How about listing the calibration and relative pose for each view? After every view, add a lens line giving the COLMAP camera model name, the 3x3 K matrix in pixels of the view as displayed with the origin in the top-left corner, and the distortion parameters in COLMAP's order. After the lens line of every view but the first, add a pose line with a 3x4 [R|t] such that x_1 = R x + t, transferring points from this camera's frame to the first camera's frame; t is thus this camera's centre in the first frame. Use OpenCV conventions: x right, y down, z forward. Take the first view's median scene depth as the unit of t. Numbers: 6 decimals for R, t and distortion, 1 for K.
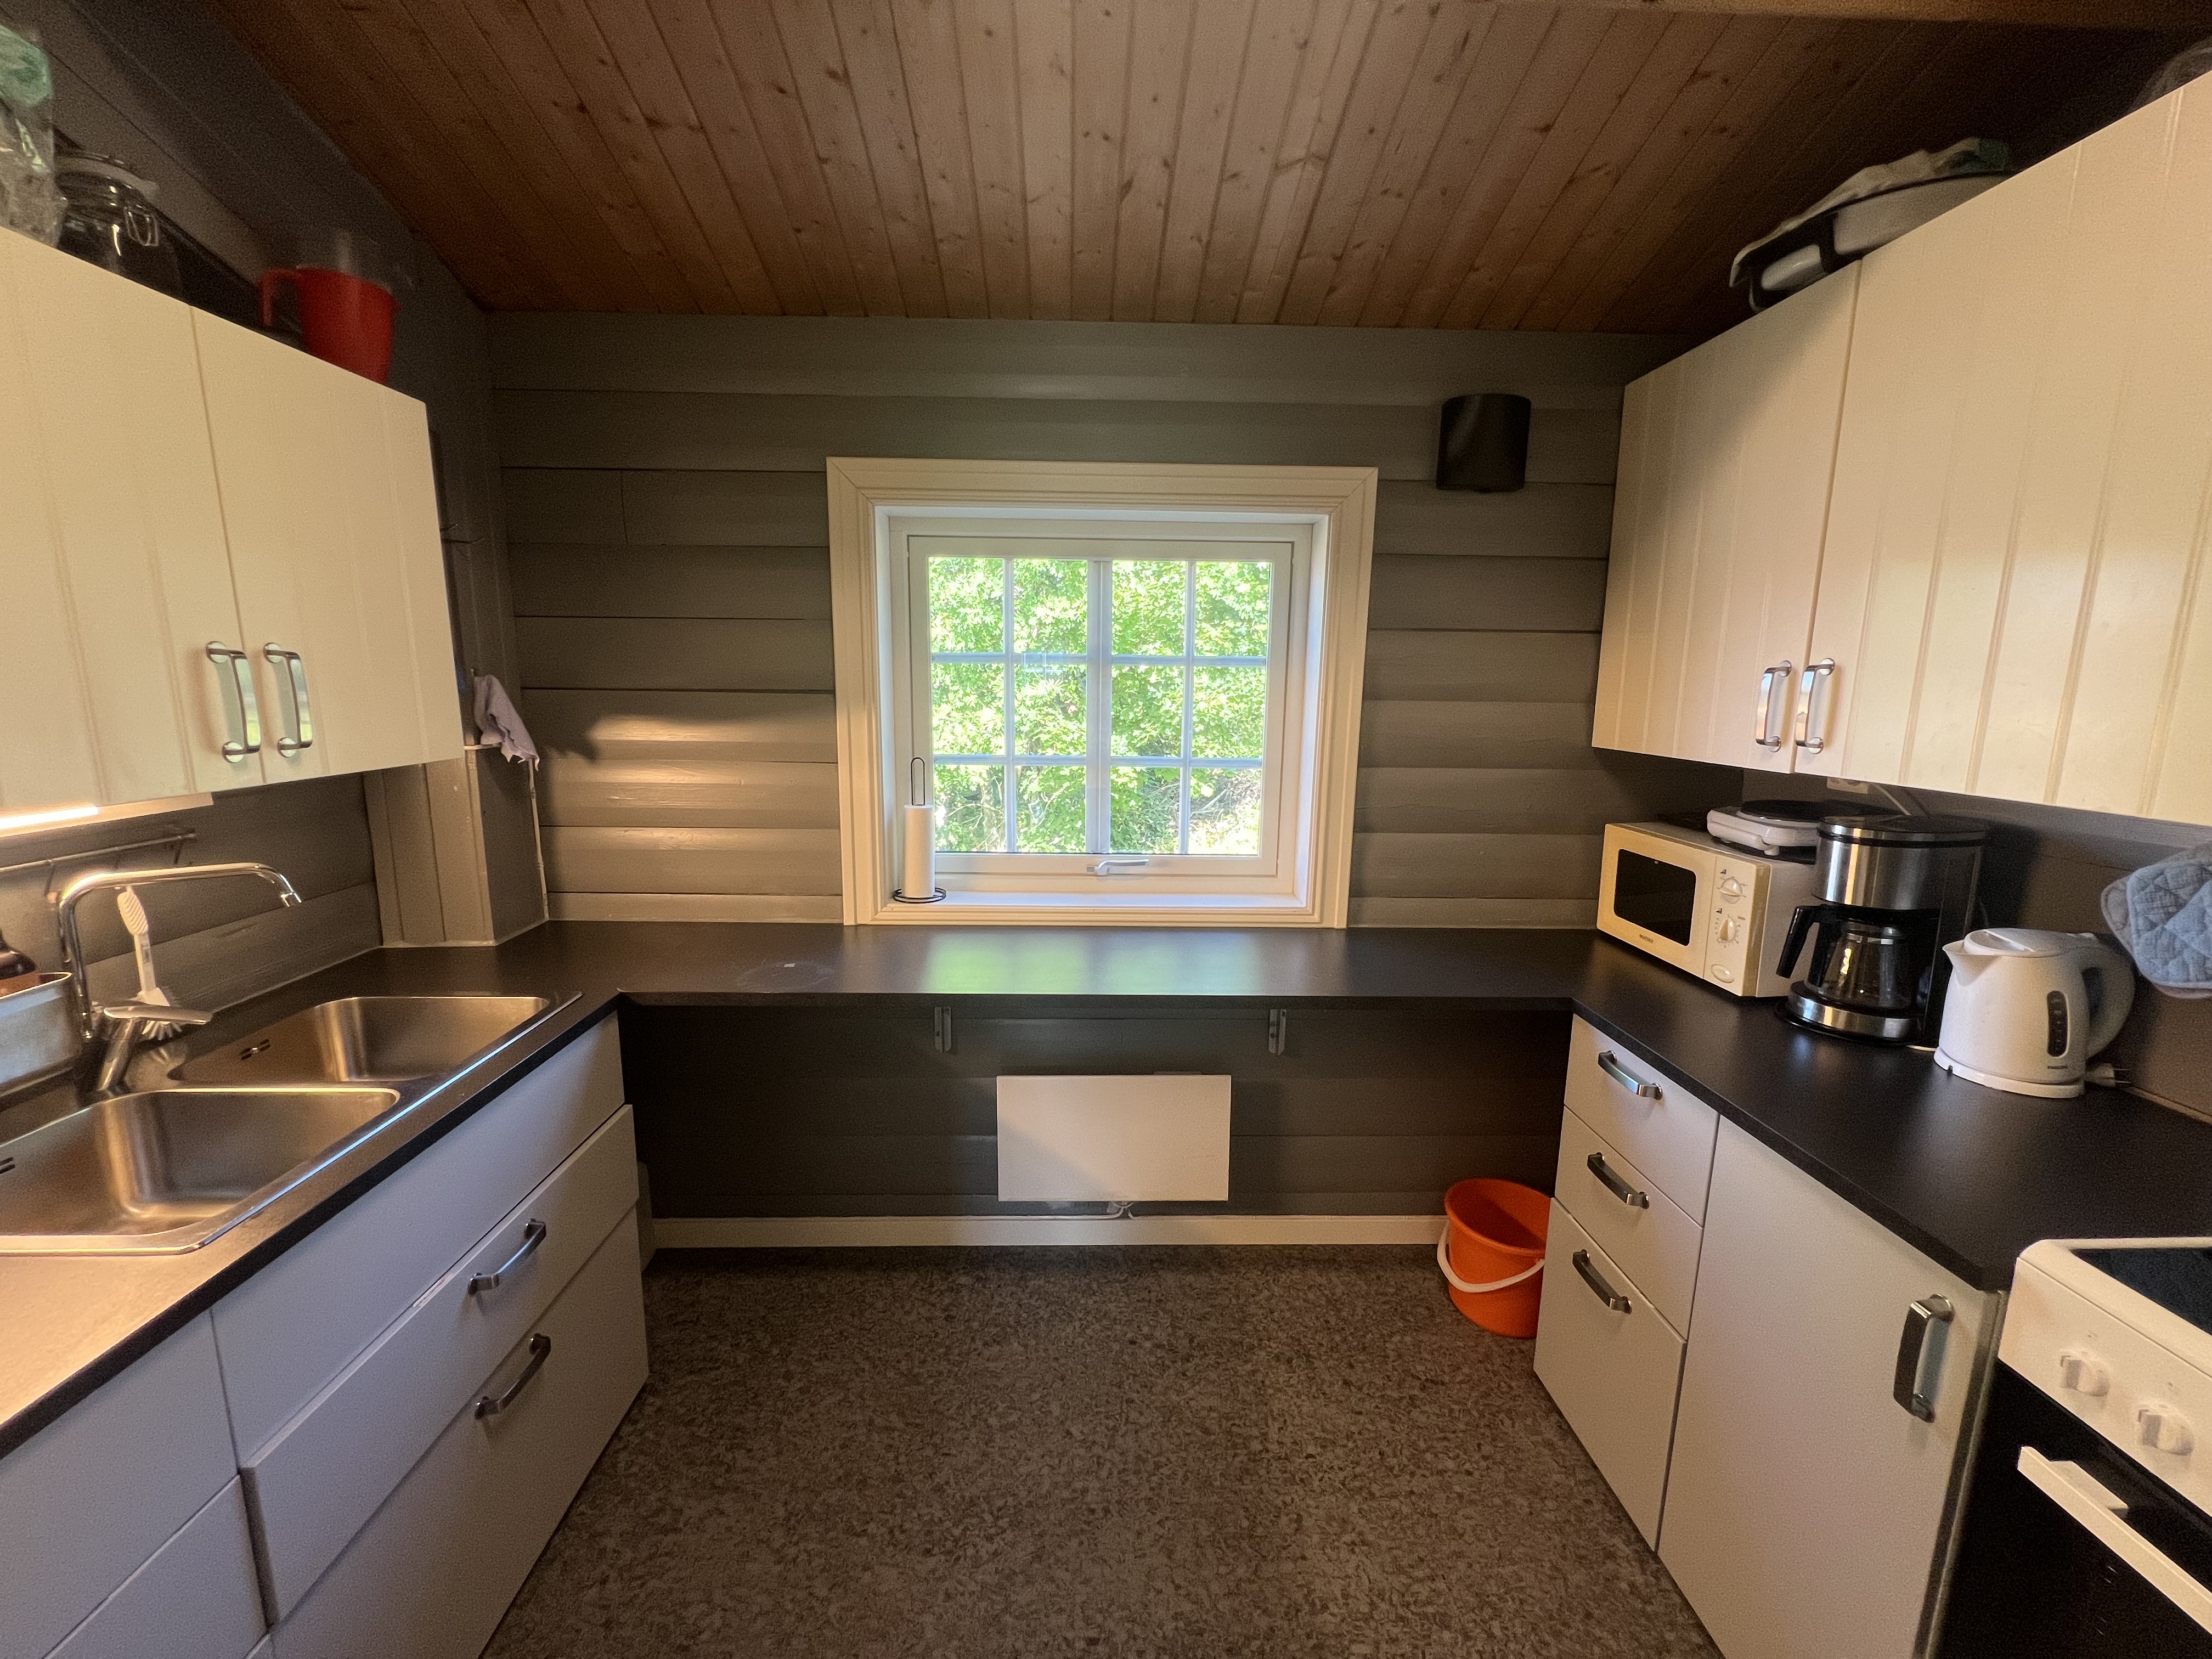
lens RADIAL K [[880.0, 0, 1102.5], [0, 880.0, 827.0], [0, 0, 1]] dist [-0.000047, -0.000144]
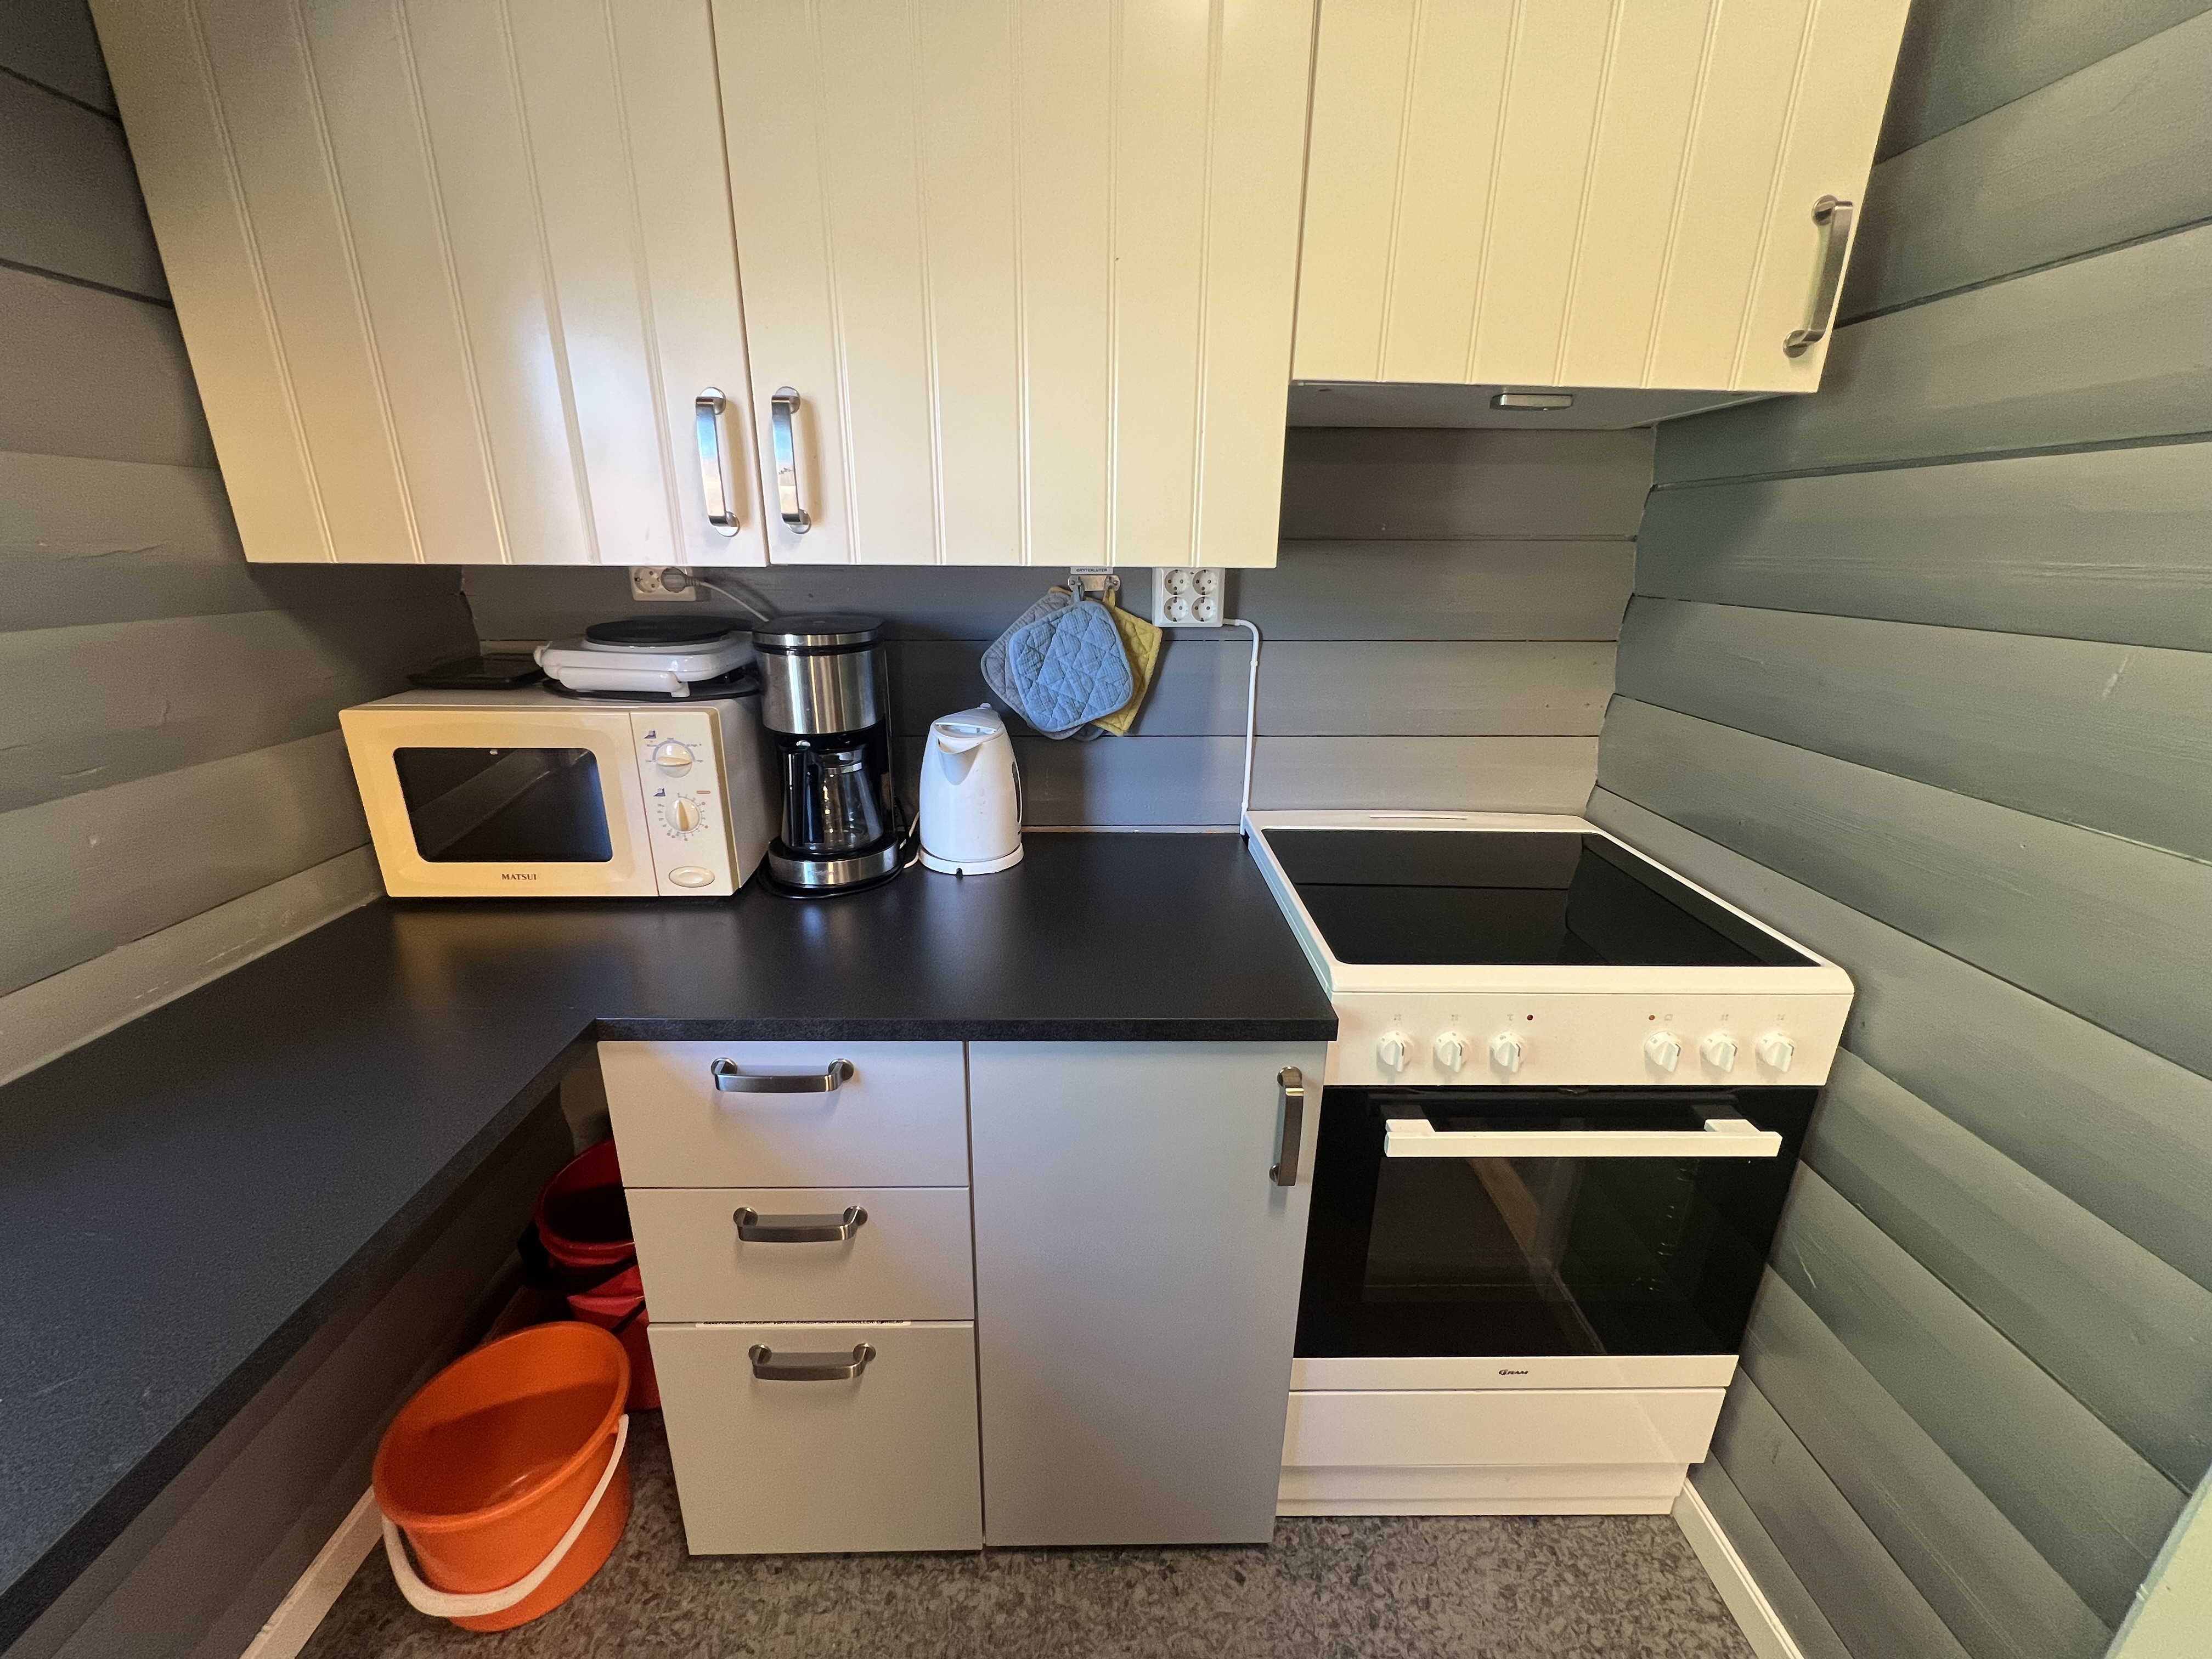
lens RADIAL K [[880.0, 0, 1102.5], [0, 880.0, 827.0], [0, 0, 1]] dist [-0.000047, -0.000144]
pose [[0.006597, -0.317558, 0.948216, 0.055340], [0.159213, 0.936474, 0.312518, -0.037670], [-0.987222, 0.148906, 0.056737, 0.640803]]
